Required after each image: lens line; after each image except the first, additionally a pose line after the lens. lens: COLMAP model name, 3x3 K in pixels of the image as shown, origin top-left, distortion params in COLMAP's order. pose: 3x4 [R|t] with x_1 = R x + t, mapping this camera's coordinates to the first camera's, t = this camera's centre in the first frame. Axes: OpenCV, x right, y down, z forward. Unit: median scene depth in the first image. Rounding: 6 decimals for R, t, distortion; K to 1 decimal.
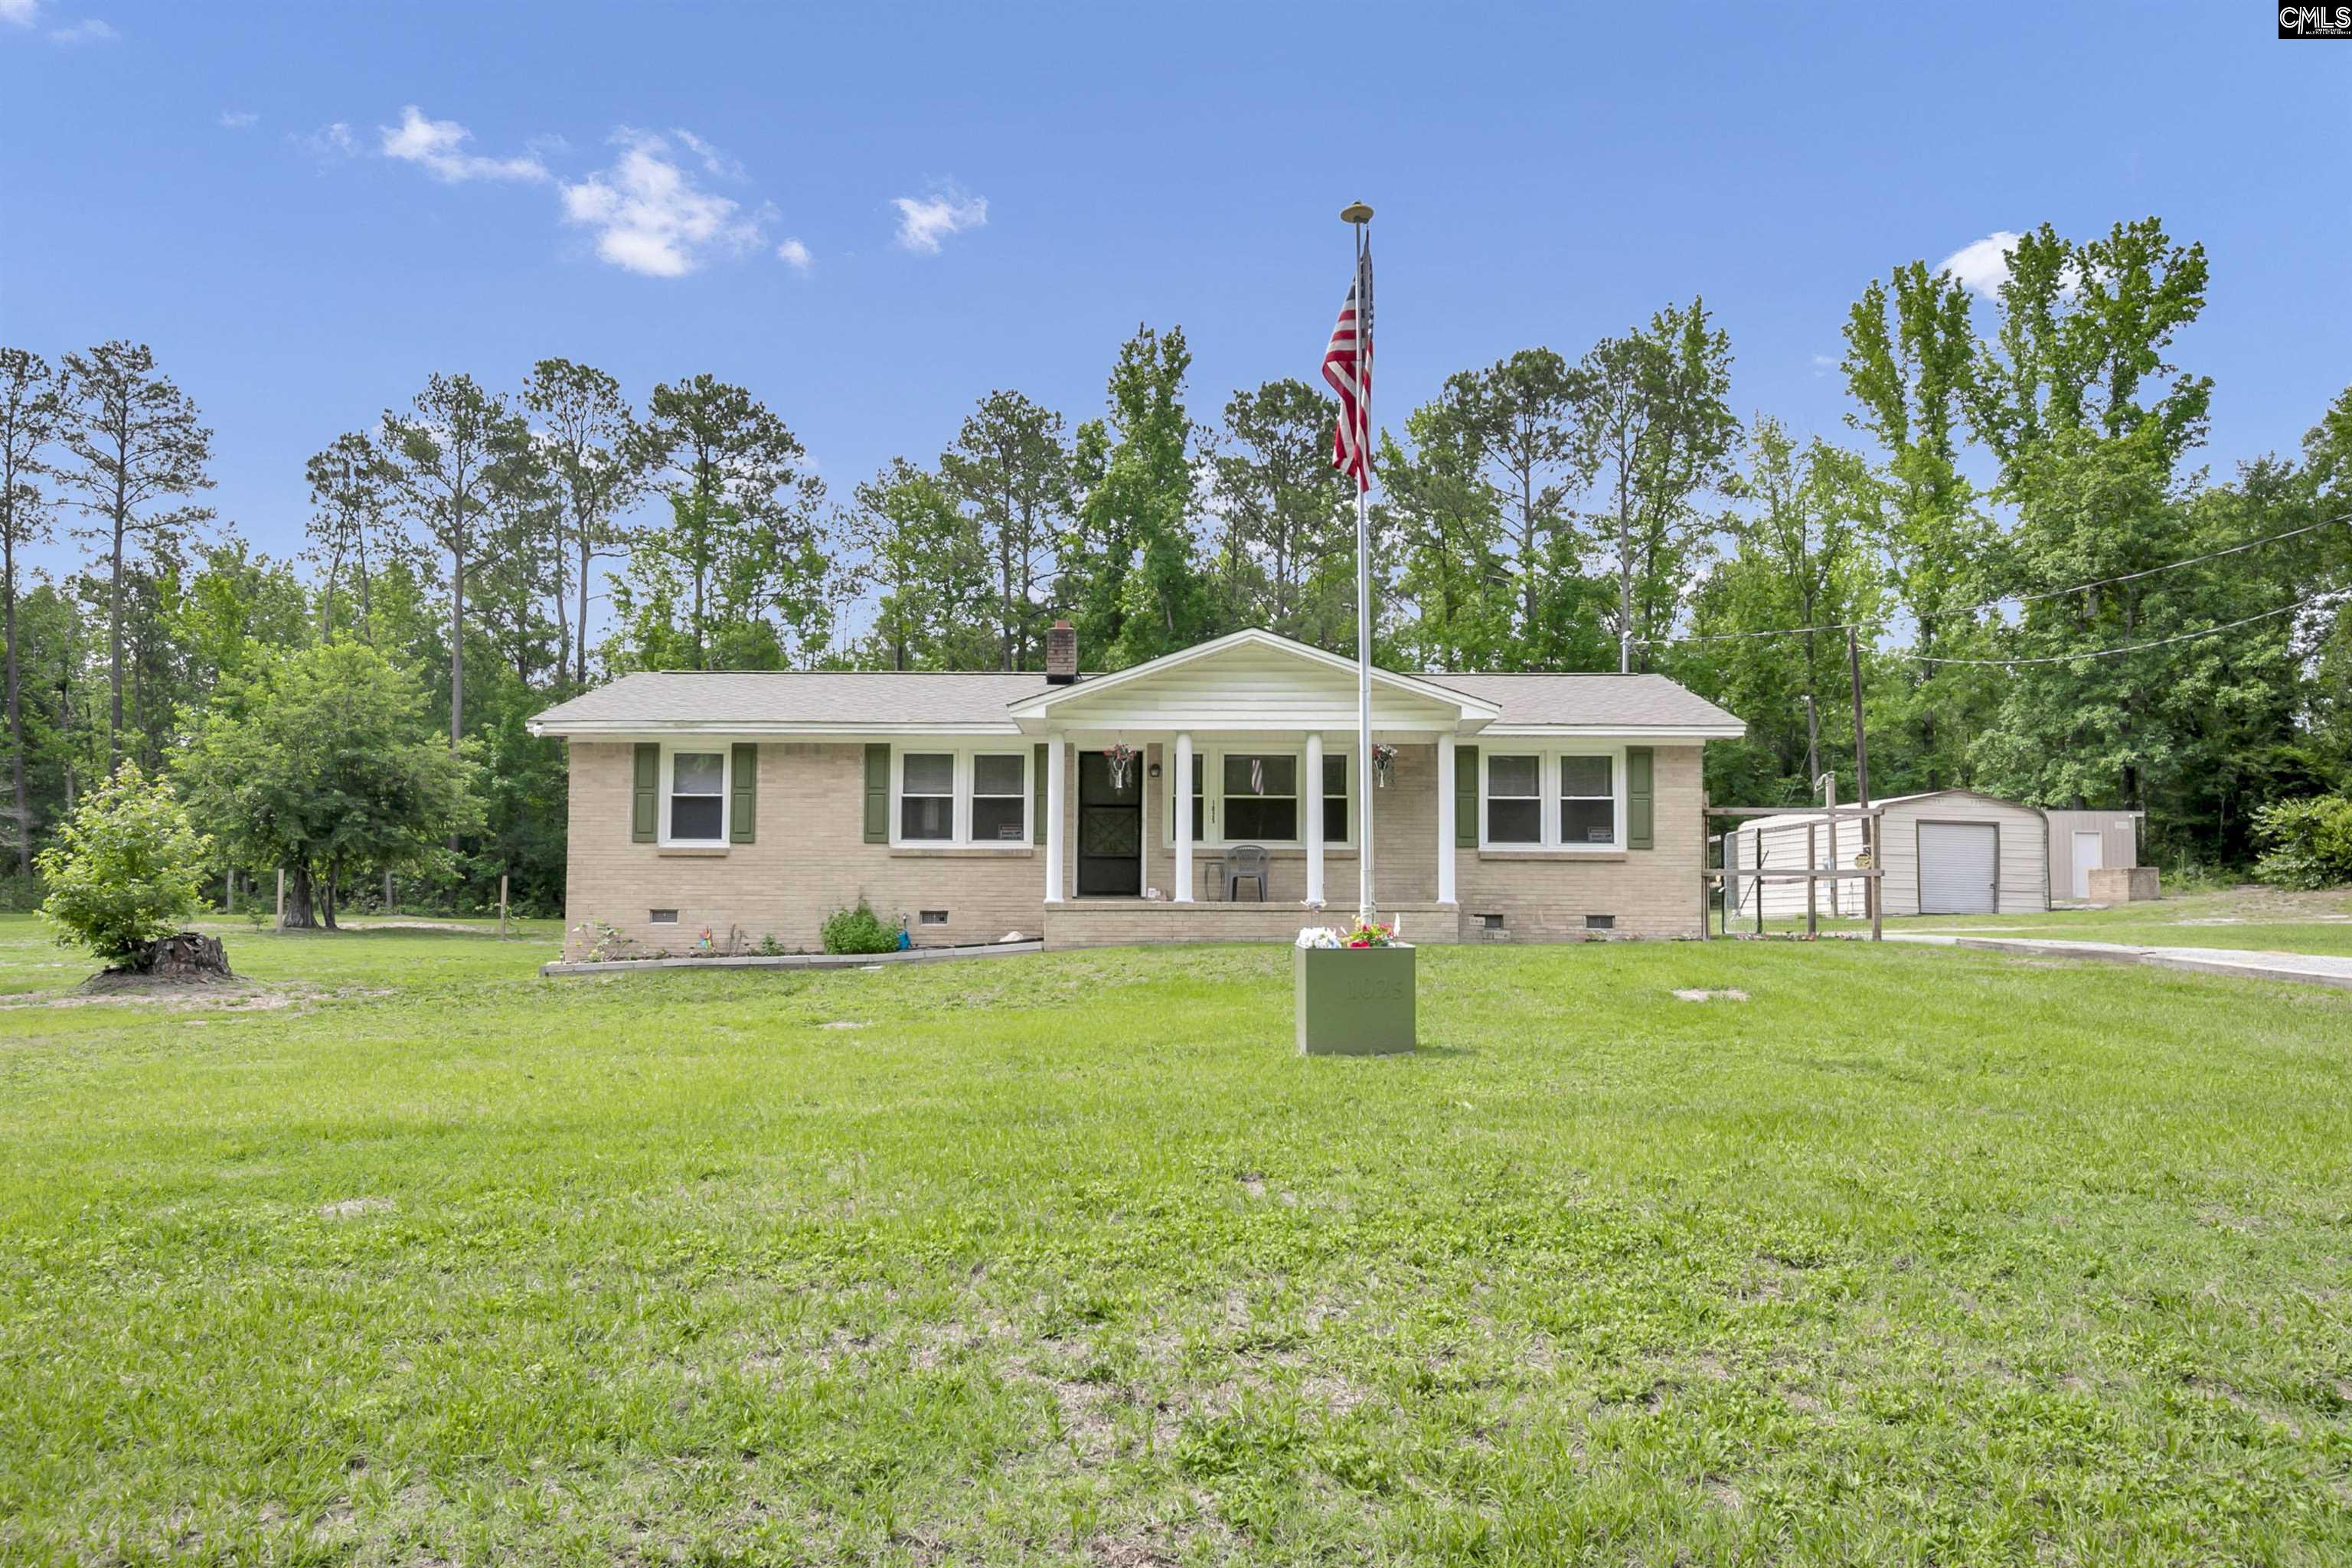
lens RADIAL K [[1536.5, 0, 1053.9], [0, 1536.5, 782.1], [0, 0, 1]] dist [0.003323, 0.002608]
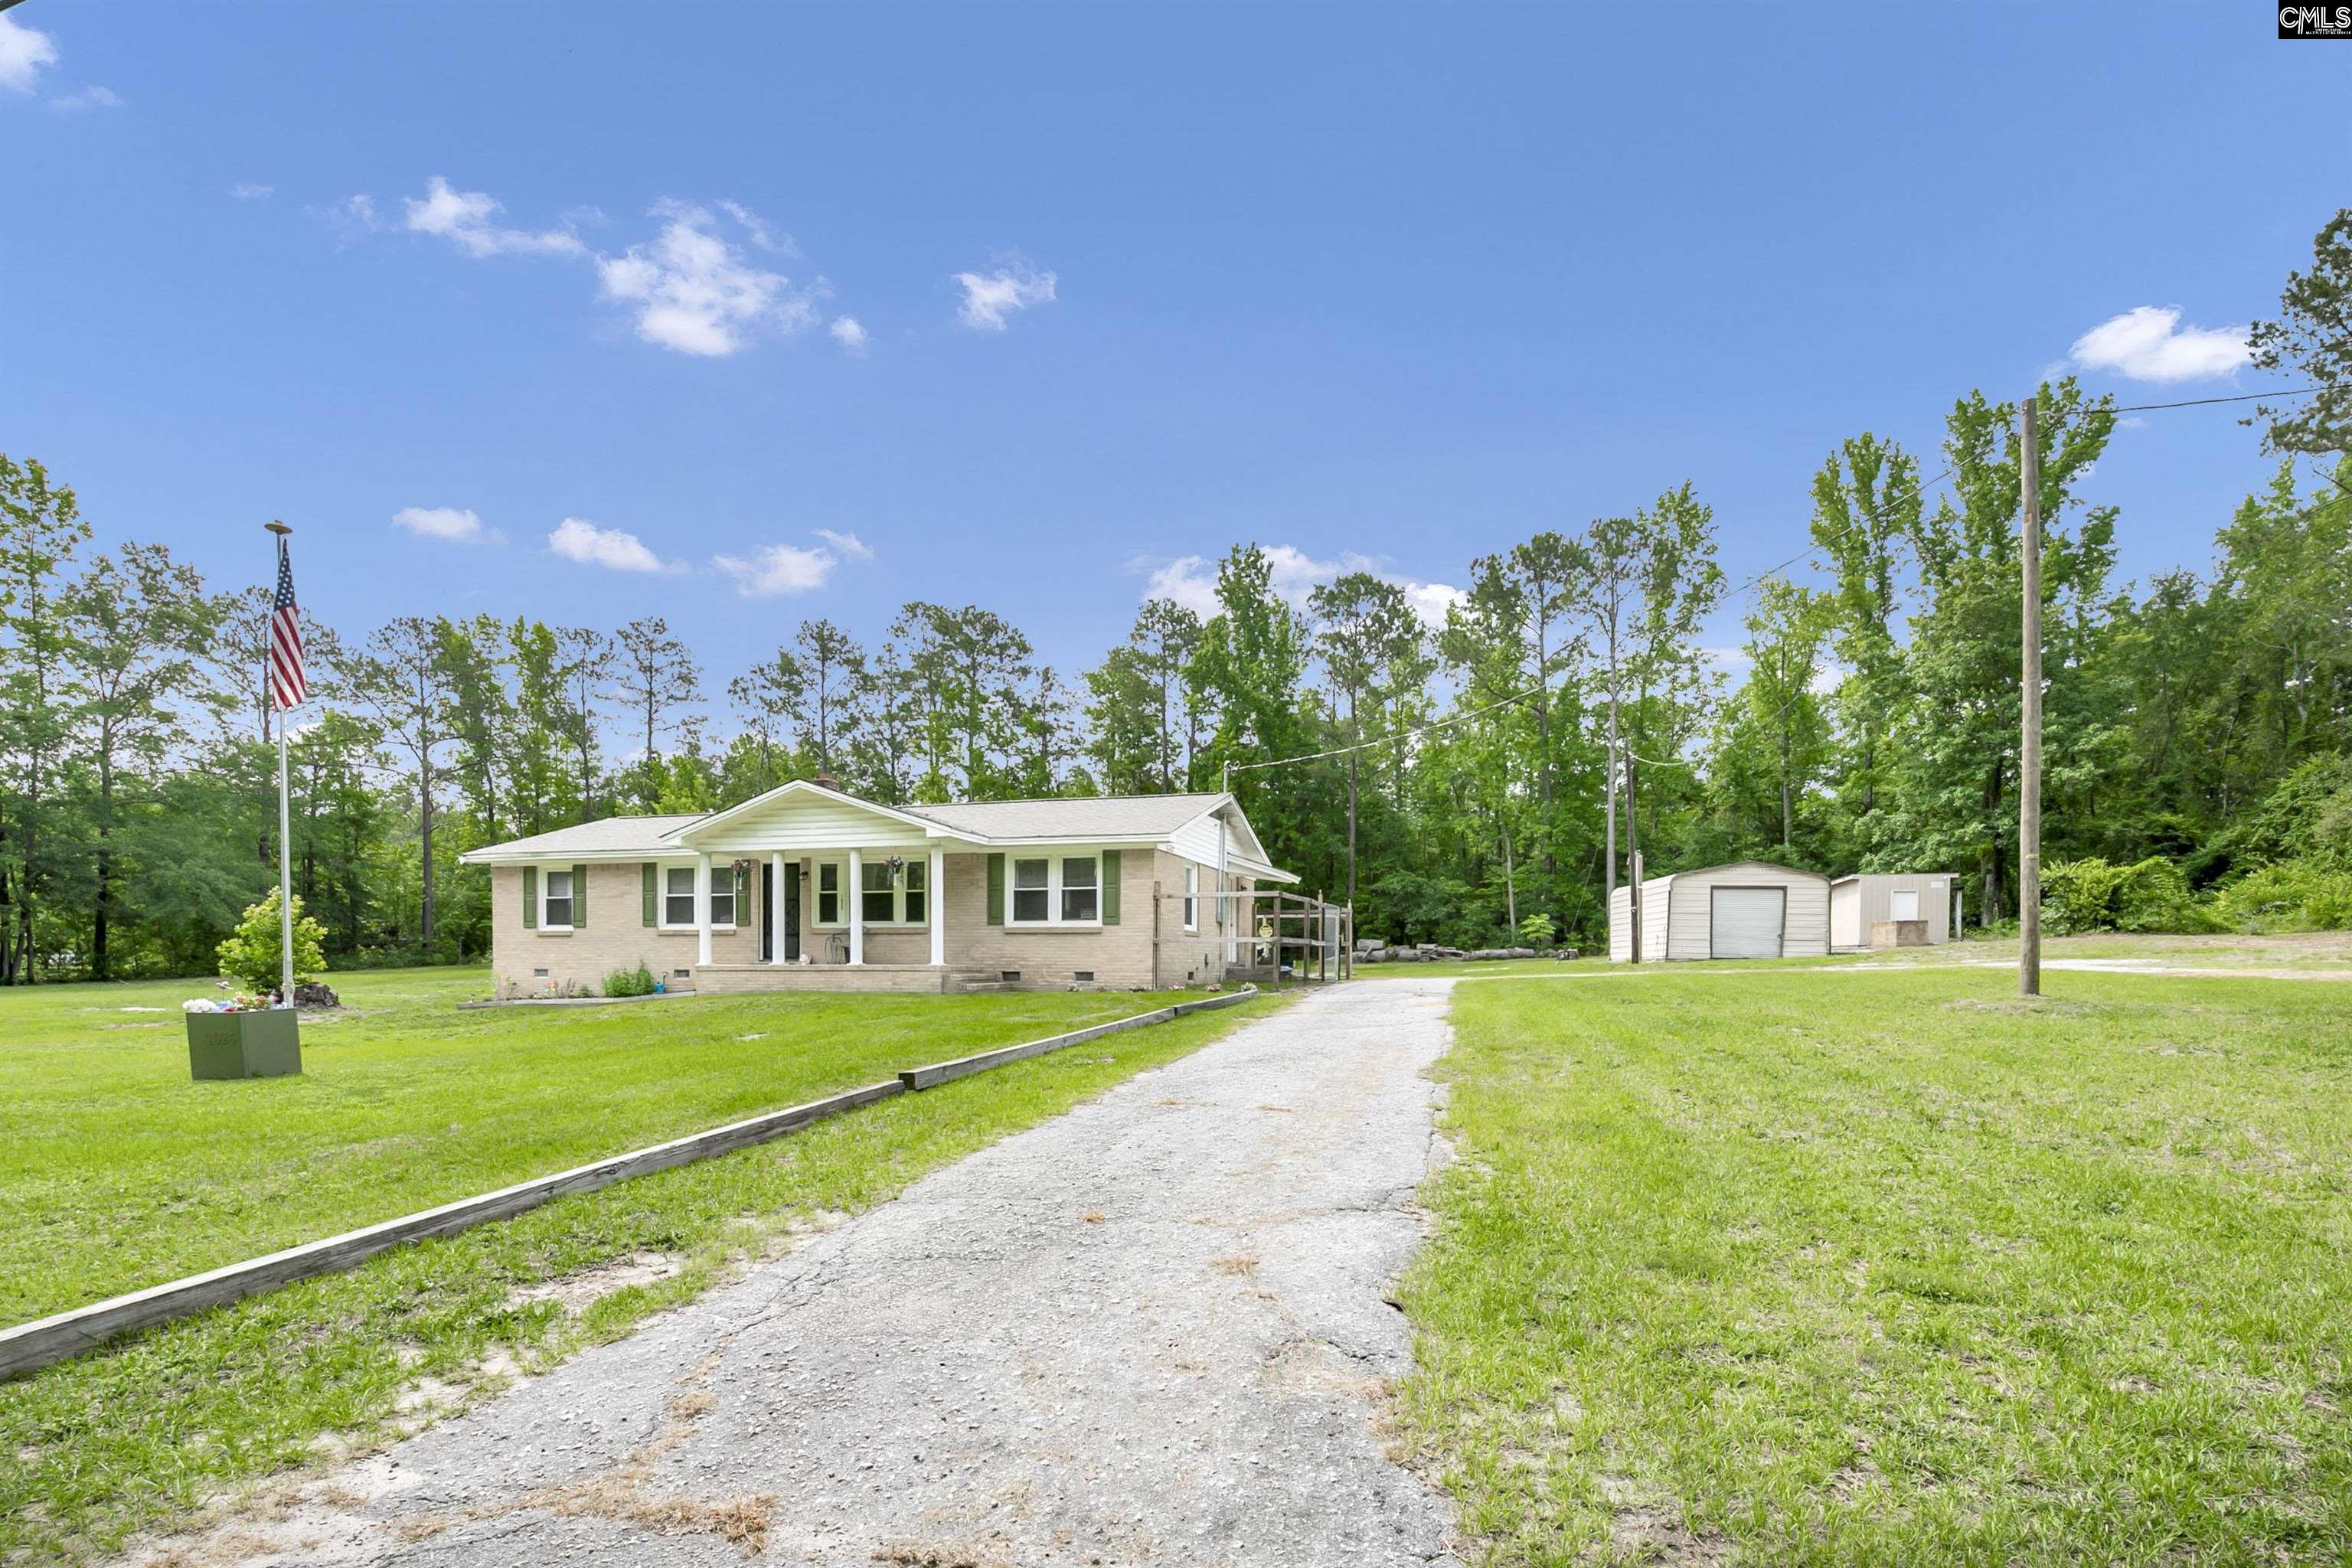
lens RADIAL K [[1046.6, 0, 1171.6], [0, 1046.6, 909.2], [0, 0, 1]] dist [-0.017781, -0.000198]
pose [[0.970503, -0.016604, -0.240519, 0.220956], [0.027130, 0.998810, 0.040519, -0.002092], [0.239560, -0.045849, 0.969798, 0.034333]]
